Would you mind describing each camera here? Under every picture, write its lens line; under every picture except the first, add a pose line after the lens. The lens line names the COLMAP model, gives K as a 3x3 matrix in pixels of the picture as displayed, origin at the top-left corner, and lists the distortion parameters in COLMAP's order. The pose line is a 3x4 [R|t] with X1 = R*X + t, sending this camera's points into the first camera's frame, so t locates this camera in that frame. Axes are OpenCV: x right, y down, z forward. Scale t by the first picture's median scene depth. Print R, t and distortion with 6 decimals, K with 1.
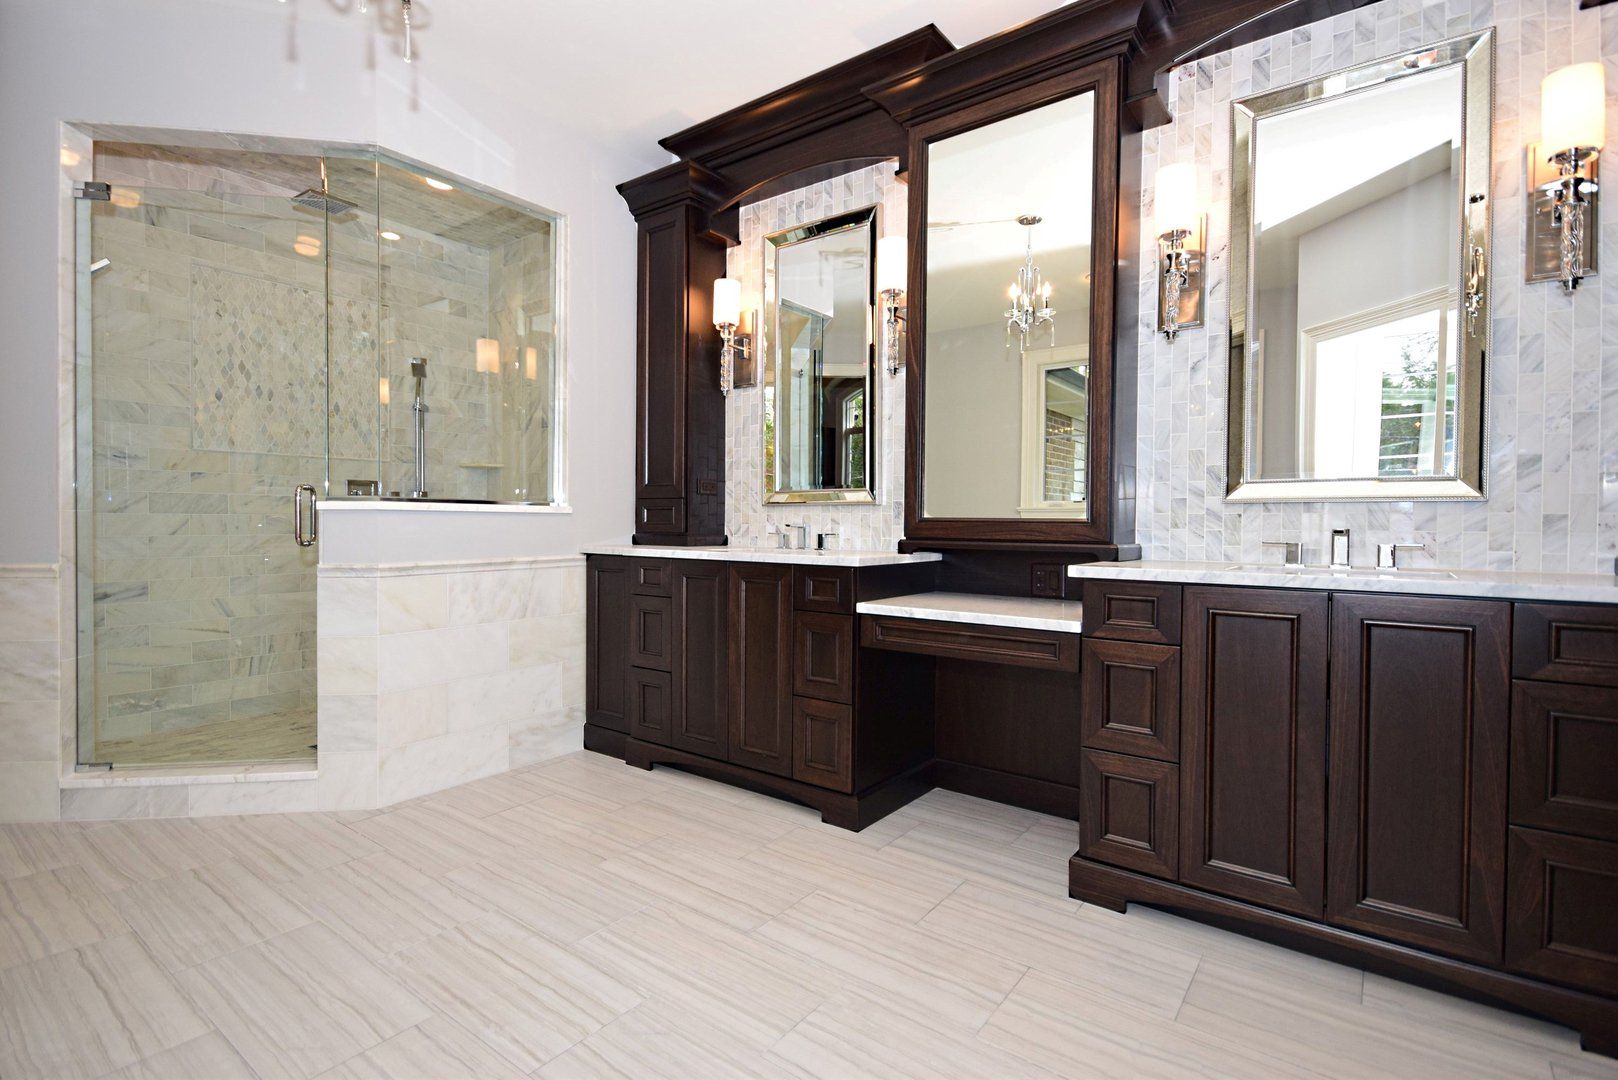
lens RADIAL K [[764.4, 0, 808.9], [0, 764.4, 534.9], [0, 0, 1]] dist [-0.000109, -0.000433]
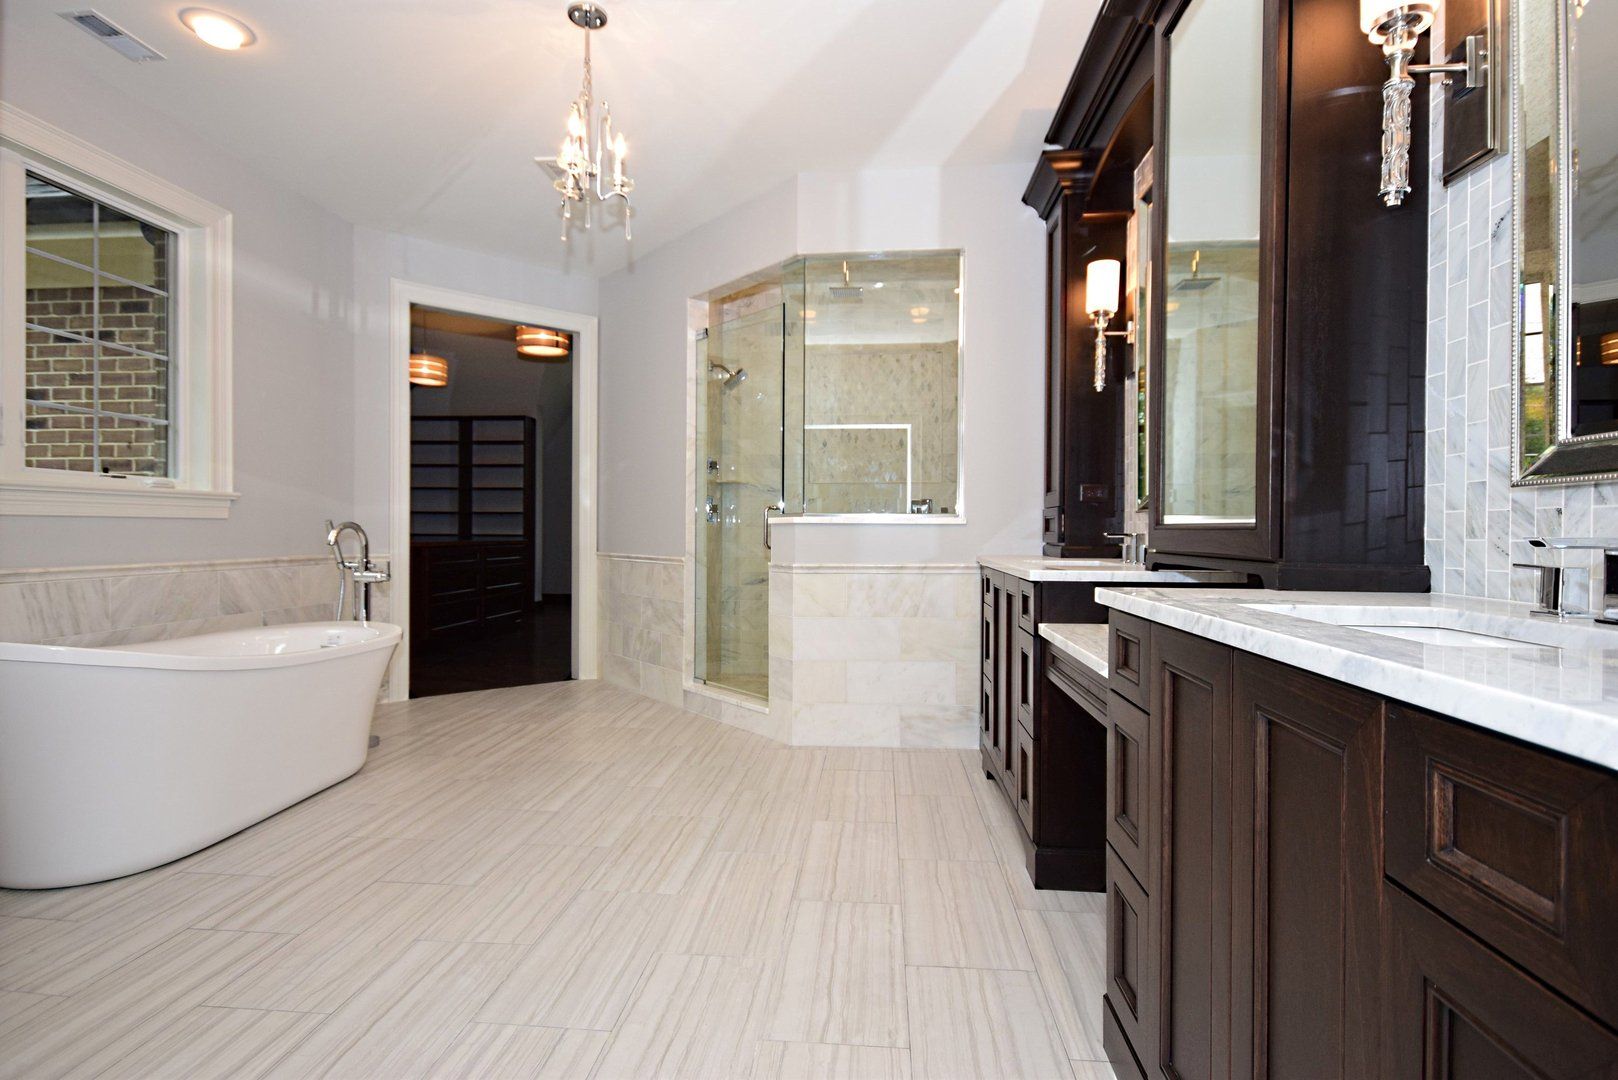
lens RADIAL K [[797.8, 0, 809.0], [0, 797.8, 540.0], [0, 0, 1]] dist [-0.012524, -0.000252]
pose [[0.524607, 0.004724, -0.851331, 0.596909], [-0.014960, 0.999881, -0.003670, 0.001315], [0.851213, 0.014662, 0.524616, 0.262683]]
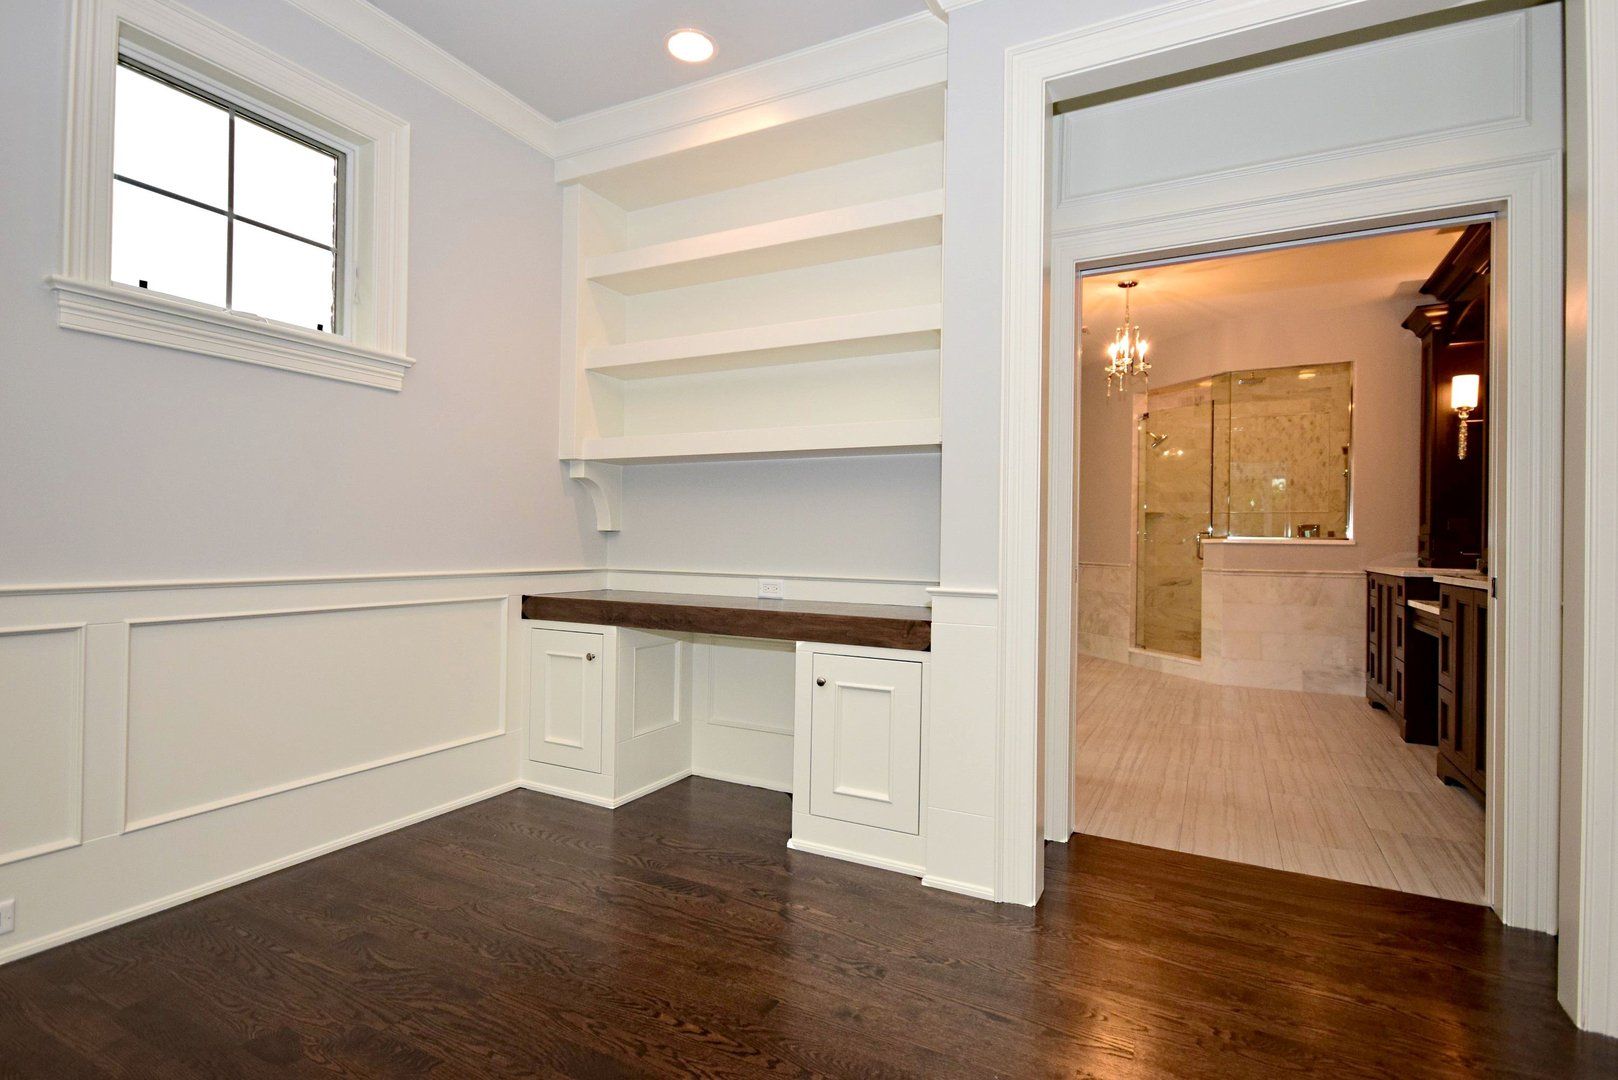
lens RADIAL K [[793.4, 0, 809.4], [0, 793.4, 534.9], [0, 0, 1]] dist [0.016009, 0.000357]
pose [[0.164168, -0.013655, -0.986338, 1.312072], [-0.032097, 0.999301, -0.019176, 0.022545], [0.985910, 0.034807, 0.163615, -0.452531]]
